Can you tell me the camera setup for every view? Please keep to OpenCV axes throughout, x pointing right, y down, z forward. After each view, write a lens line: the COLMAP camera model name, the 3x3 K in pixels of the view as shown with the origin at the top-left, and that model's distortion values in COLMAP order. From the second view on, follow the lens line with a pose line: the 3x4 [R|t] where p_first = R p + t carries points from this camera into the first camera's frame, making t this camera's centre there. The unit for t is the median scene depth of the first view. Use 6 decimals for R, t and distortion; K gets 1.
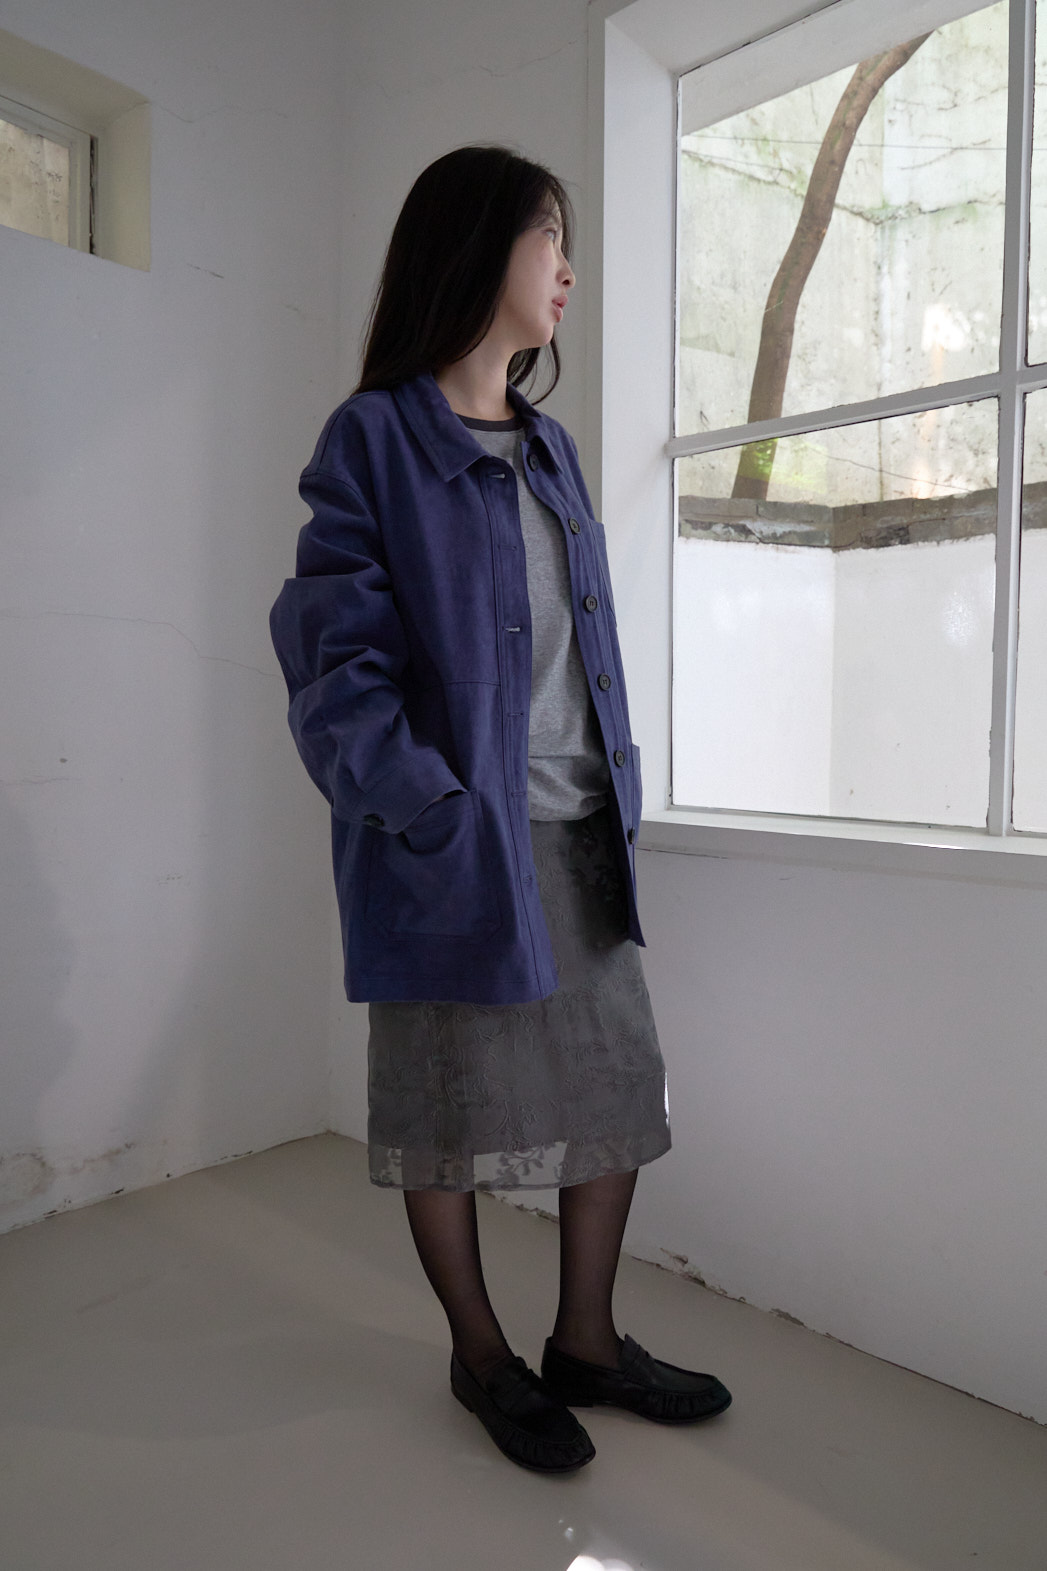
lens RADIAL K [[1034.1, 0, 525.1], [0, 1034.1, 781.6], [0, 0, 1]] dist [-0.022463, 0.004712]
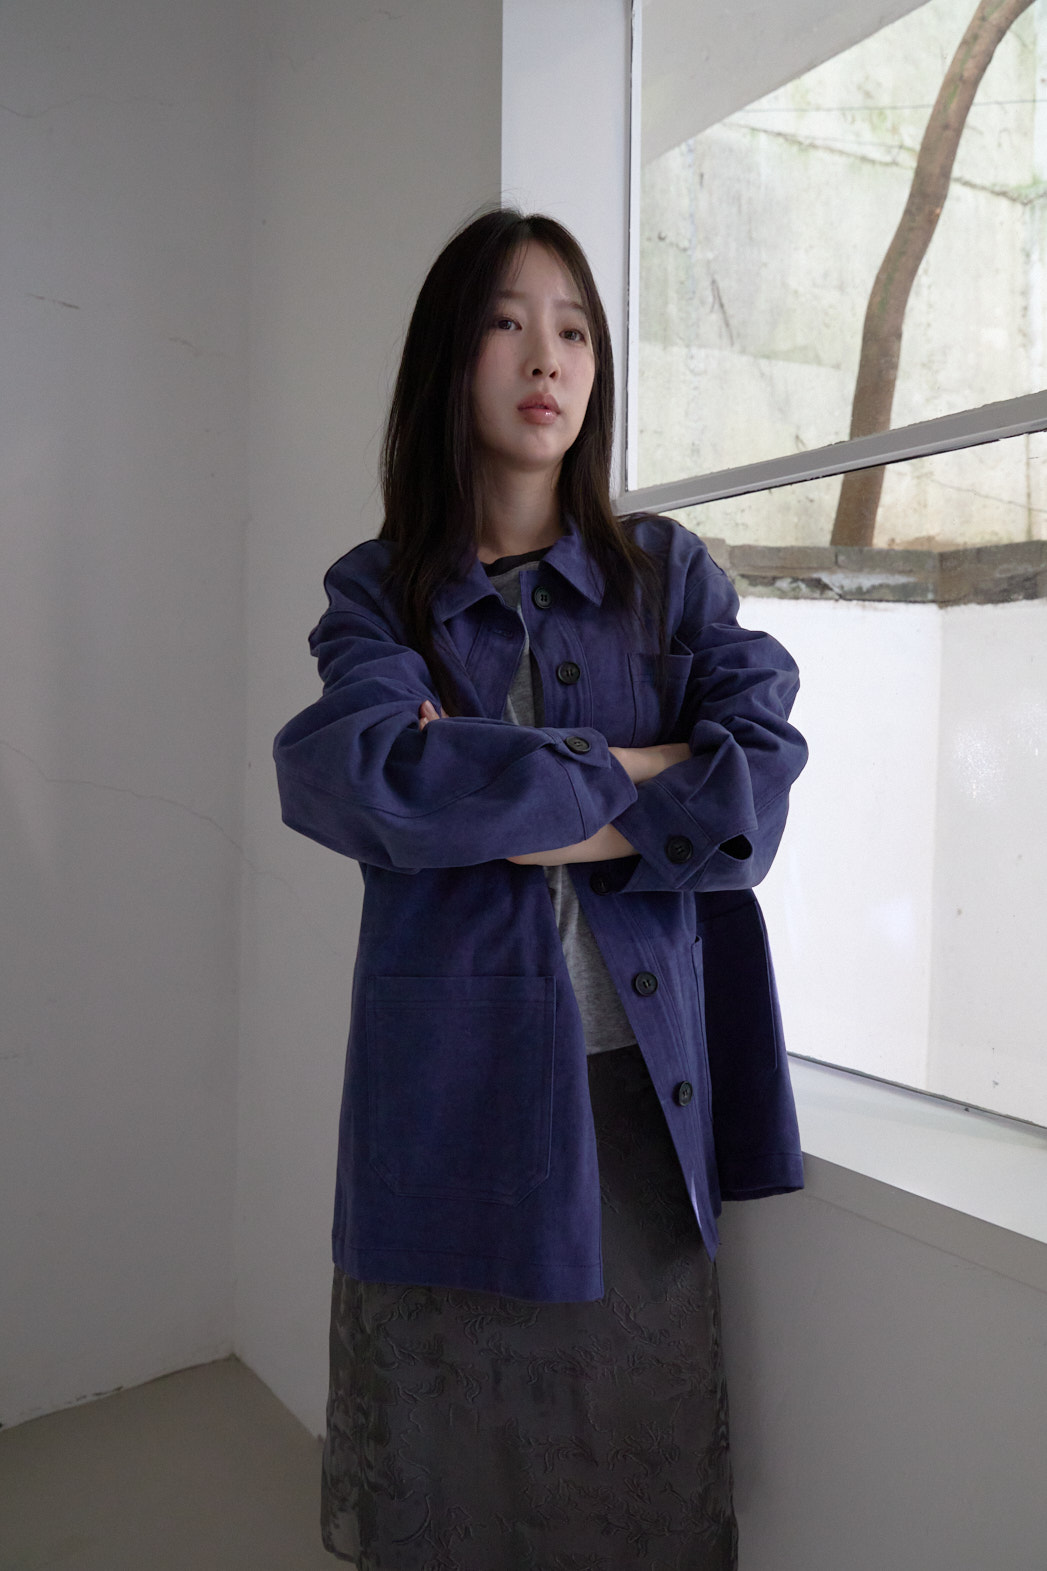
lens RADIAL K [[1034.1, 0, 520.5], [0, 1034.1, 784.9], [0, 0, 1]] dist [-0.022463, 0.004712]
pose [[0.987033, 0.012953, -0.159996, 0.093837], [-0.015744, 0.999745, -0.016186, -0.059074], [0.159745, 0.018495, 0.986985, 0.143723]]
